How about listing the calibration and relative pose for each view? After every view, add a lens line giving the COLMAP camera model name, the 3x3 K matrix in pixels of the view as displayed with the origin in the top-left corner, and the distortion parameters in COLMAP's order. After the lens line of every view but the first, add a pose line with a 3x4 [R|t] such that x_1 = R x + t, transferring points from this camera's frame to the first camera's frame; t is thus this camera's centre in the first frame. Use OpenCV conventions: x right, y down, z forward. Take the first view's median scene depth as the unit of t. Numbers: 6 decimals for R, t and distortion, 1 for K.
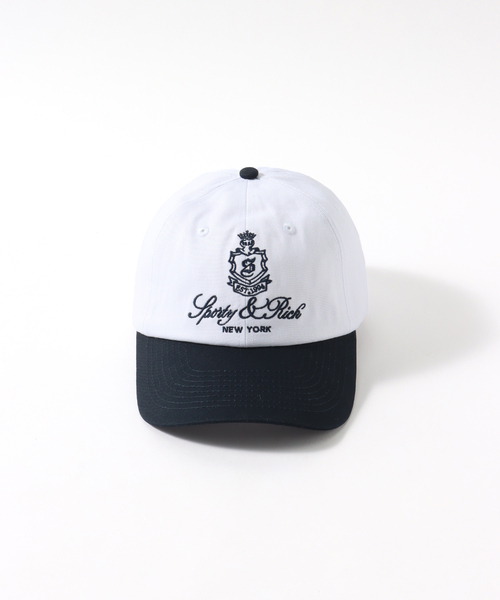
lens RADIAL K [[1088.5, 0, 250.1], [0, 1088.5, 299.8], [0, 0, 1]] dist [-0.006193, 0.000000]
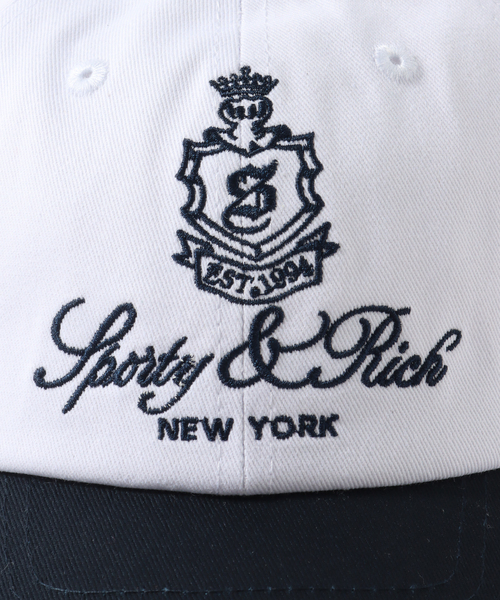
lens RADIAL K [[1216.4, 0, 249.5], [0, 1216.4, 300.9], [0, 0, 1]] dist [0.073783, 0.000000]
pose [[0.999866, -0.013947, -0.008517, 0.000173], [0.013504, 0.998658, -0.050002, 0.010863], [0.009203, 0.049880, 0.998713, 0.697726]]
